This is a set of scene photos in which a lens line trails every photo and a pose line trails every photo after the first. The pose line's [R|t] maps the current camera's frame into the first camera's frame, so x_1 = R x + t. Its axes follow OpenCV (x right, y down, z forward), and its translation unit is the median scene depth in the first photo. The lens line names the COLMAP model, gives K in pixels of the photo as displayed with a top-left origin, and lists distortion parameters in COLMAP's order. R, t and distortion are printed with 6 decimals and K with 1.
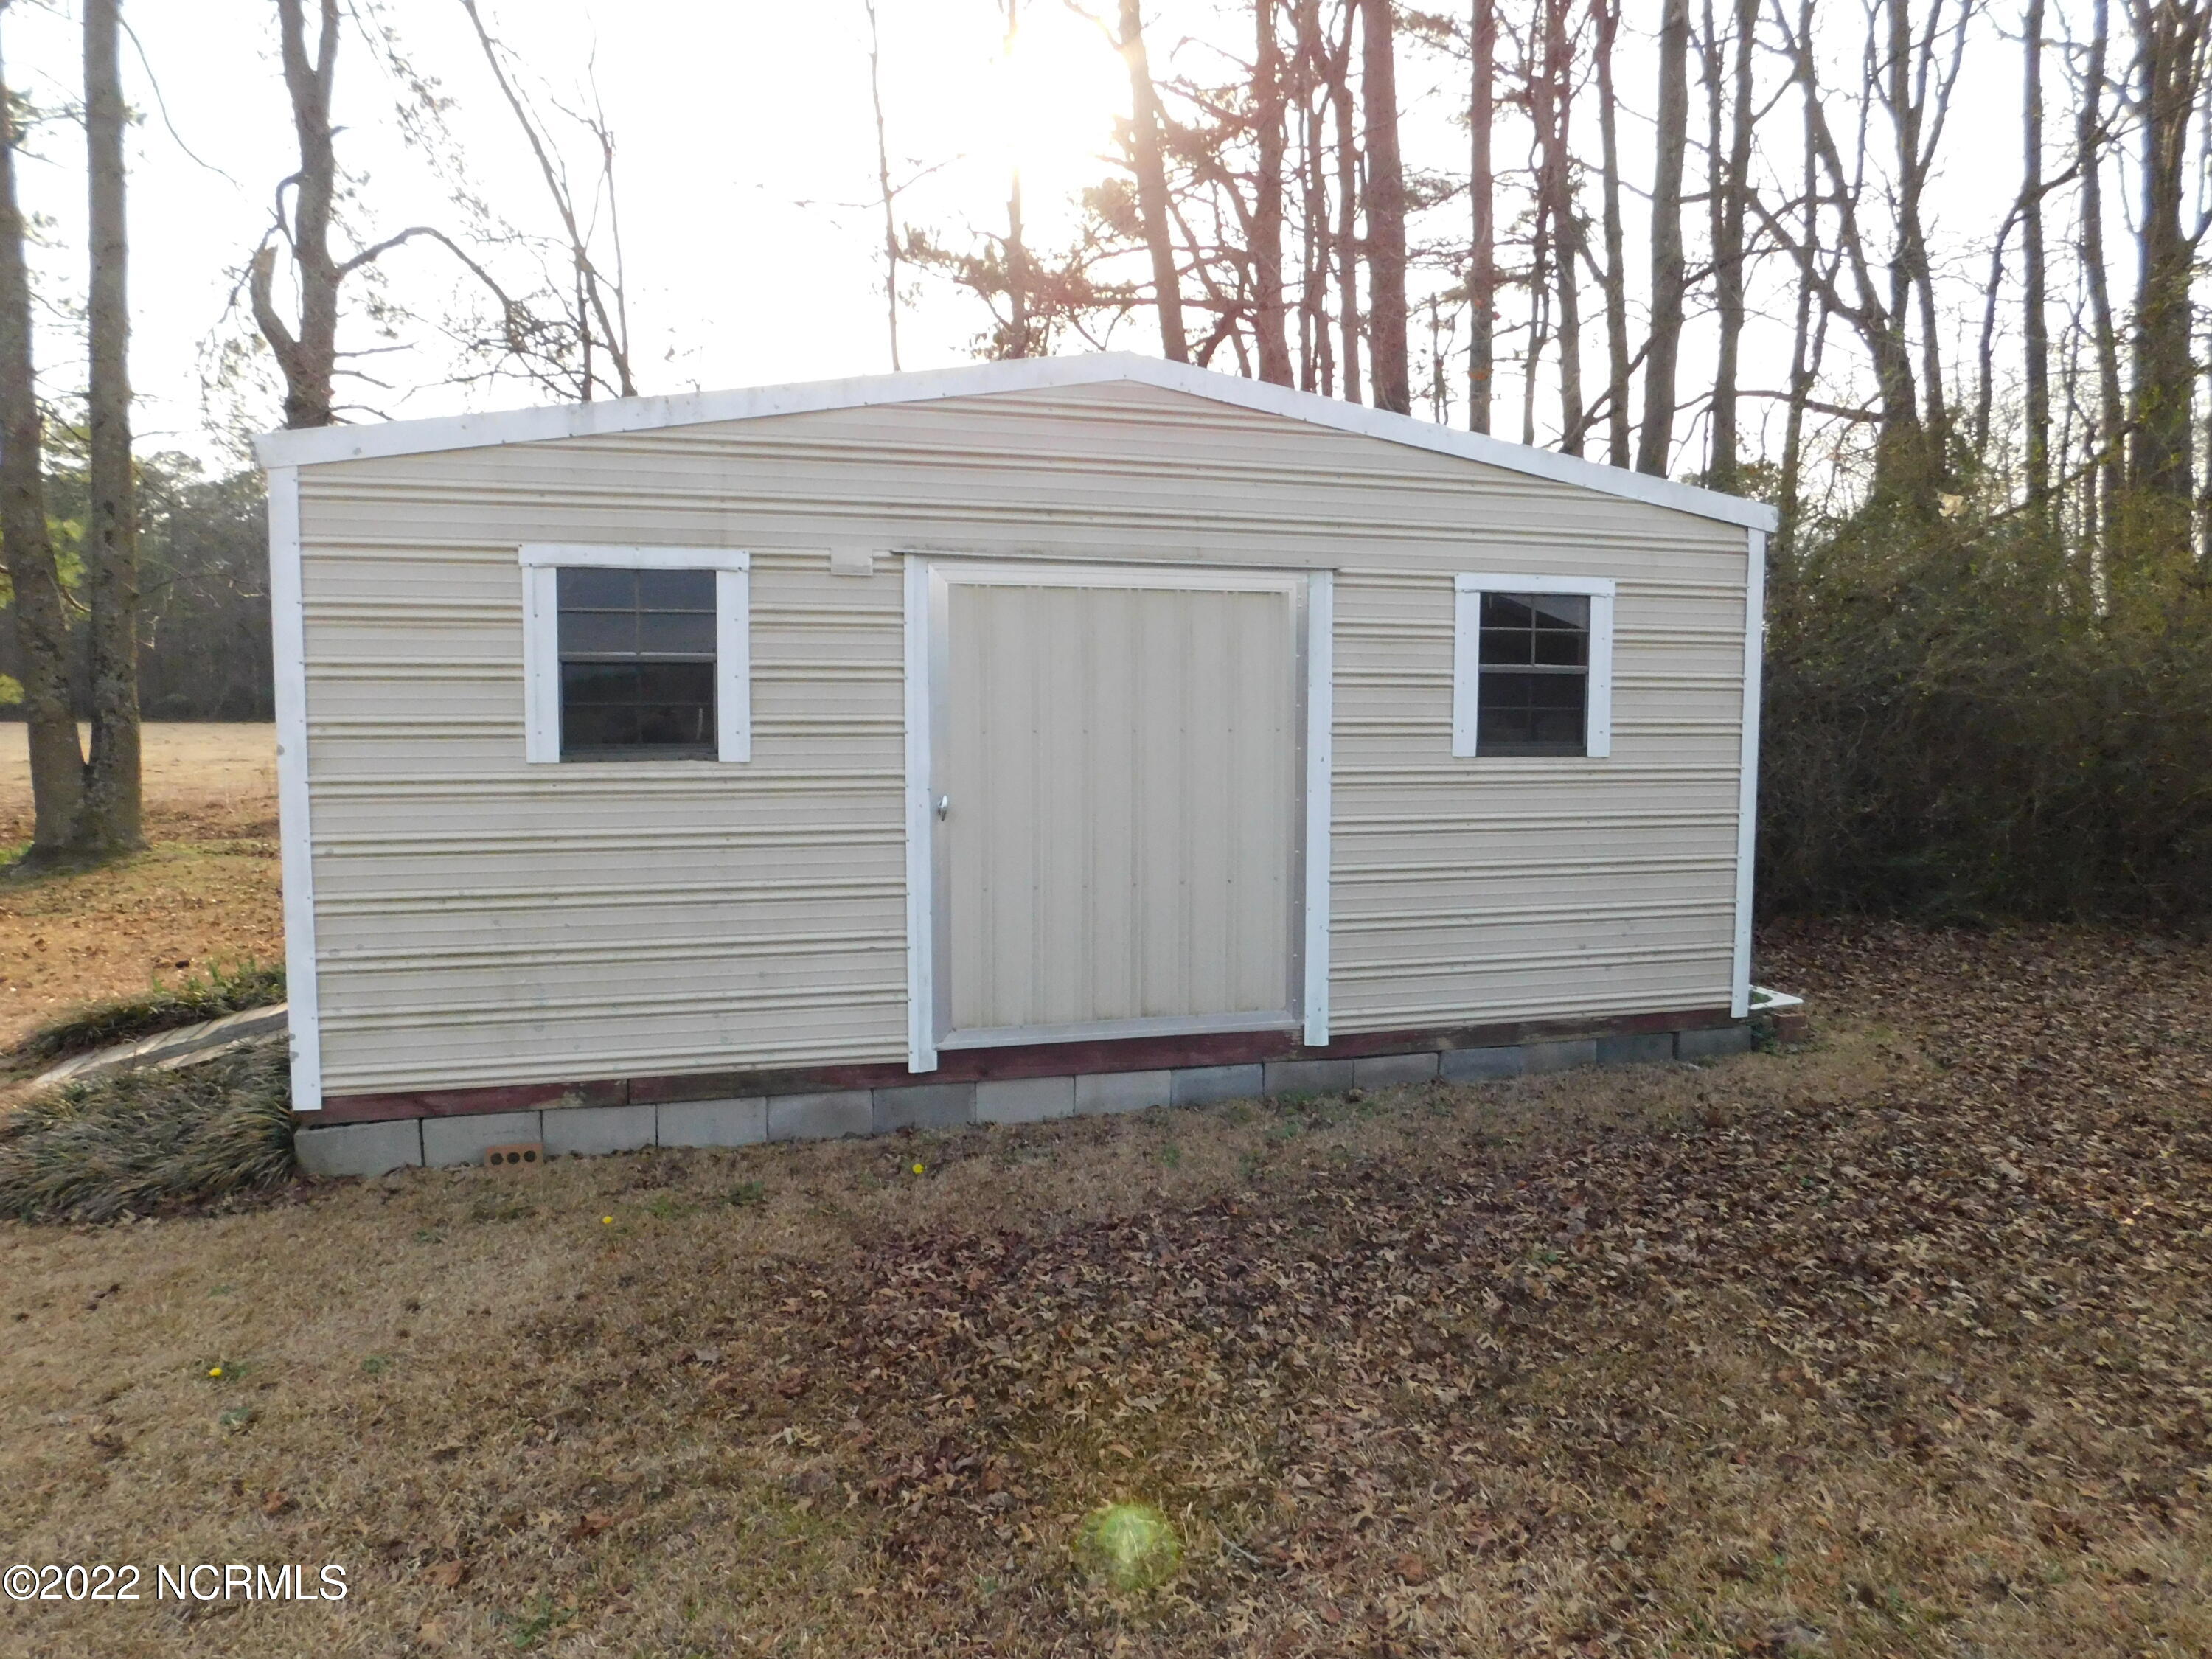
lens RADIAL K [[1453.0, 0, 1097.9], [0, 1453.0, 829.9], [0, 0, 1]] dist [-0.075960, 0.047831]
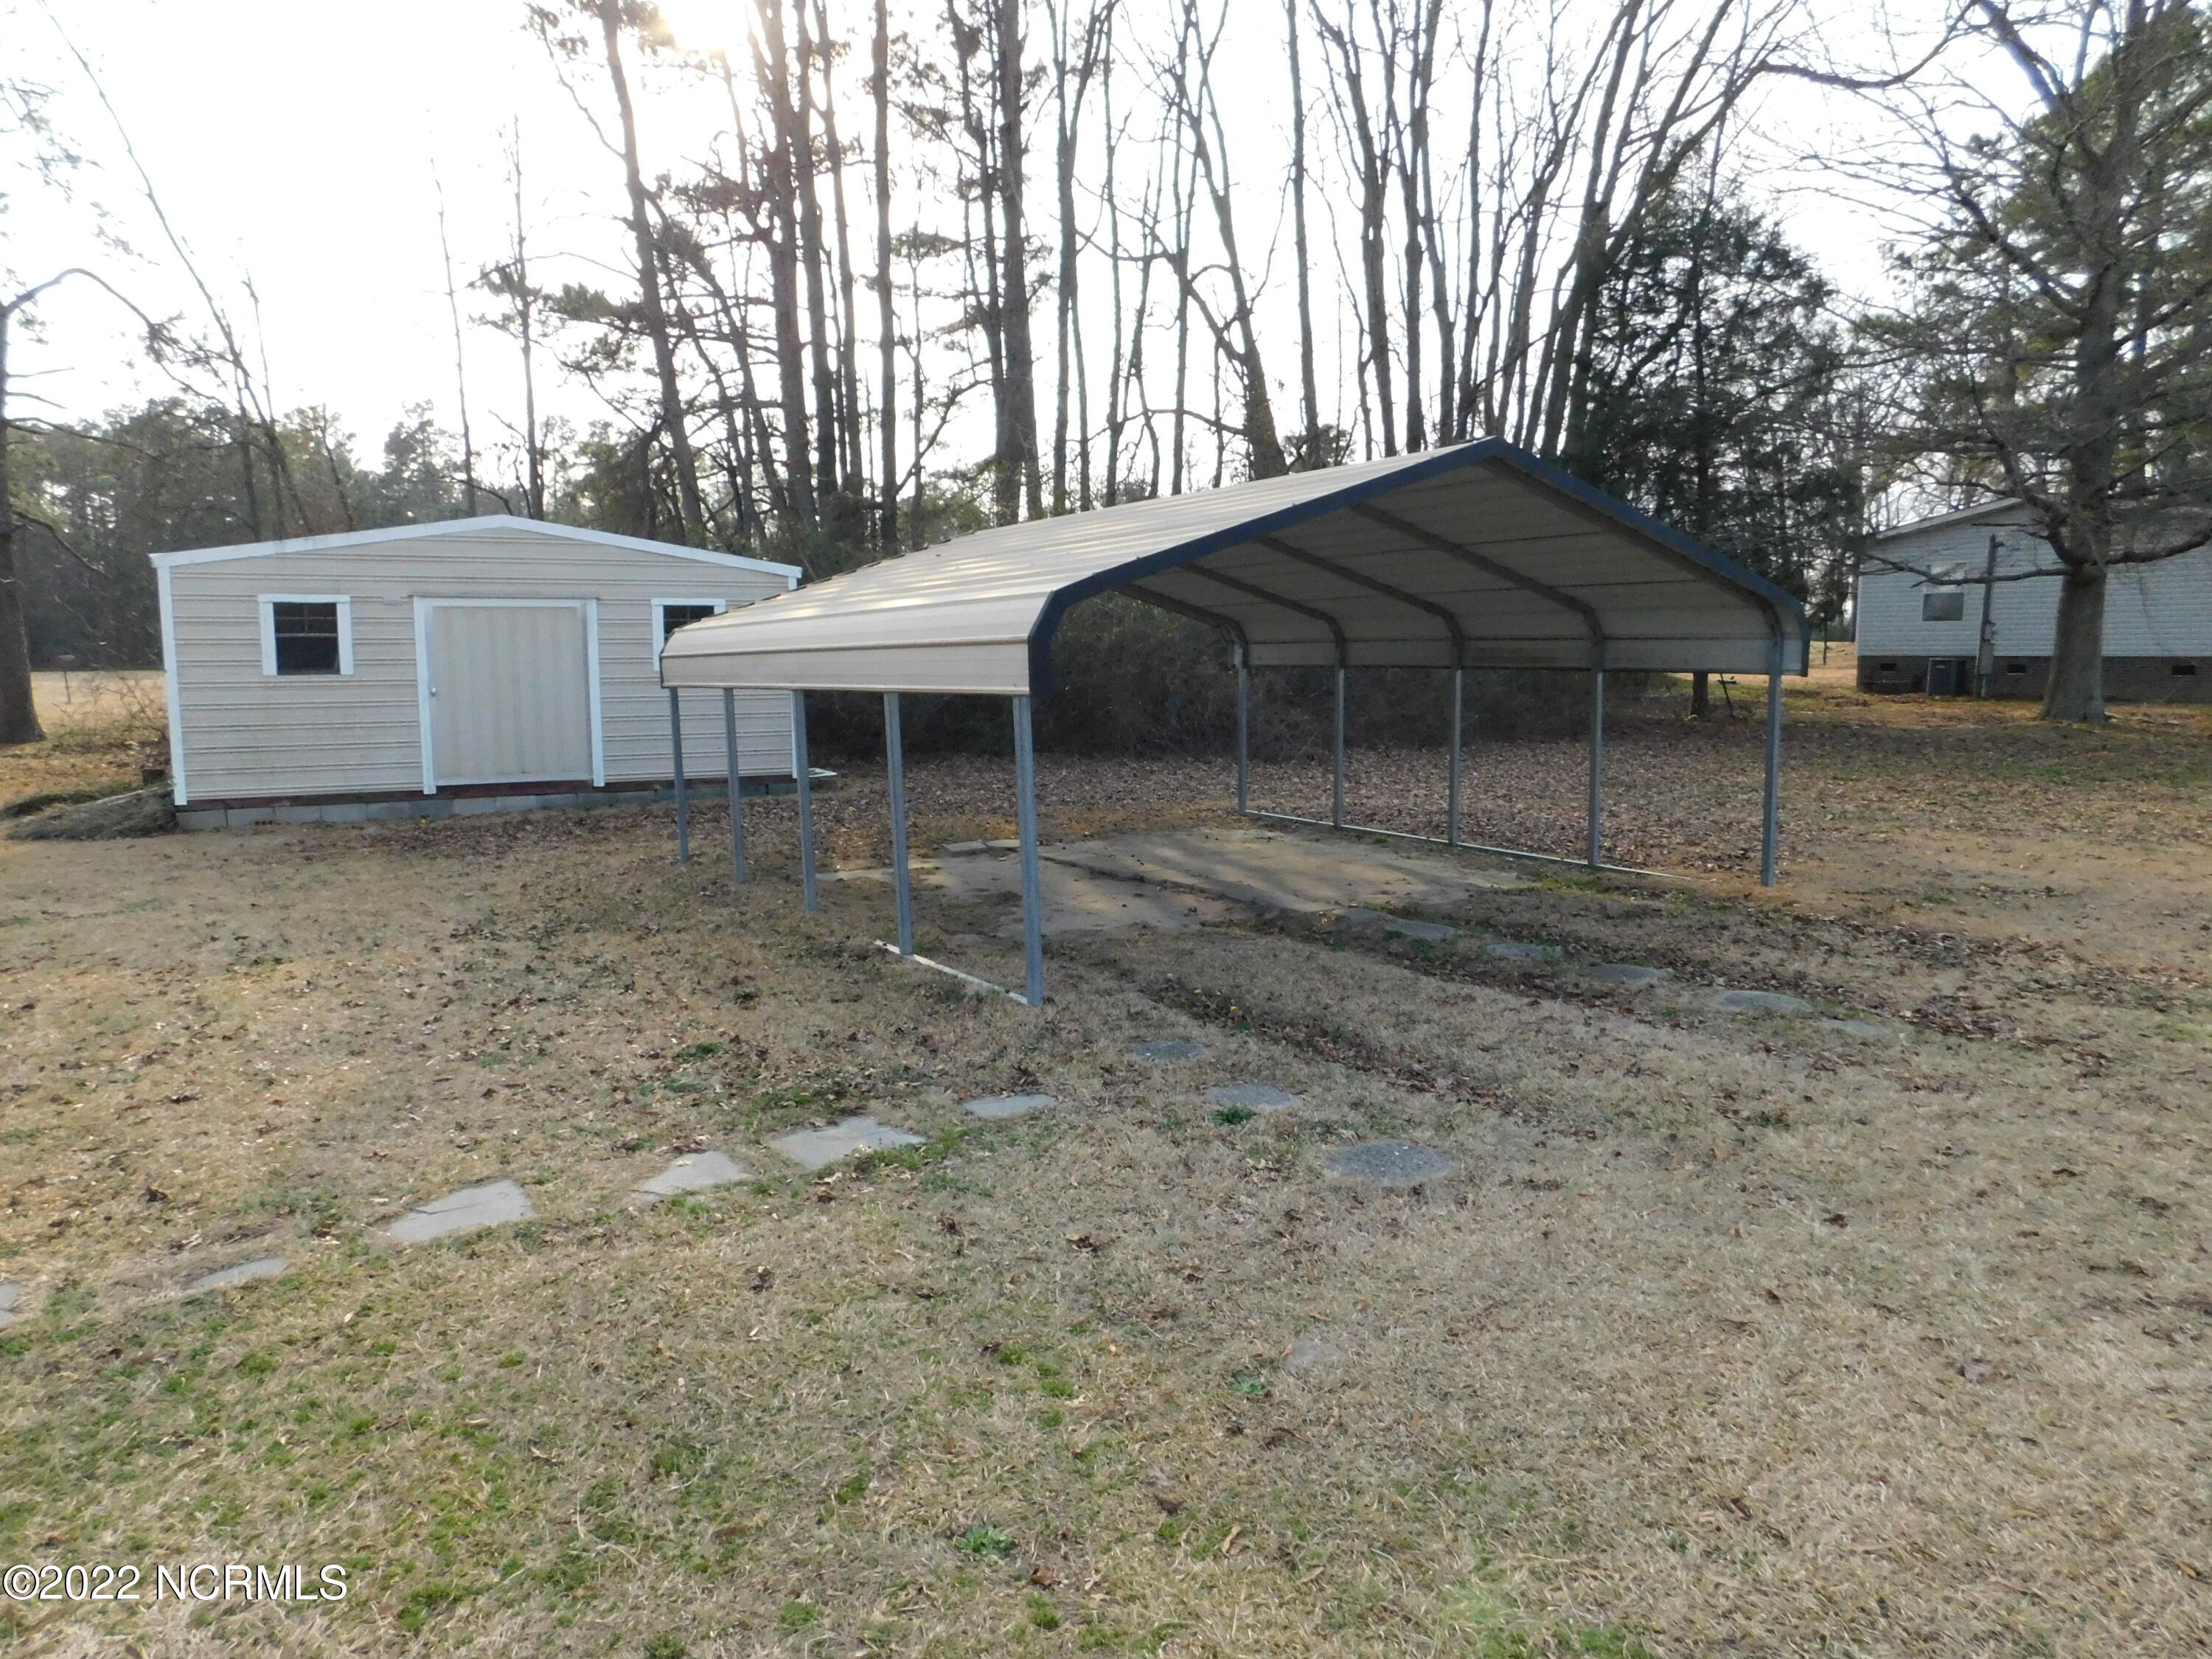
lens RADIAL K [[1453.0, 0, 1118.0], [0, 1453.0, 832.4], [0, 0, 1]] dist [-0.075960, 0.047831]
pose [[0.974041, -0.032299, 0.224057, 0.509020], [0.023496, 0.998848, 0.041847, 0.158273], [-0.225150, -0.035496, 0.973677, -1.799217]]
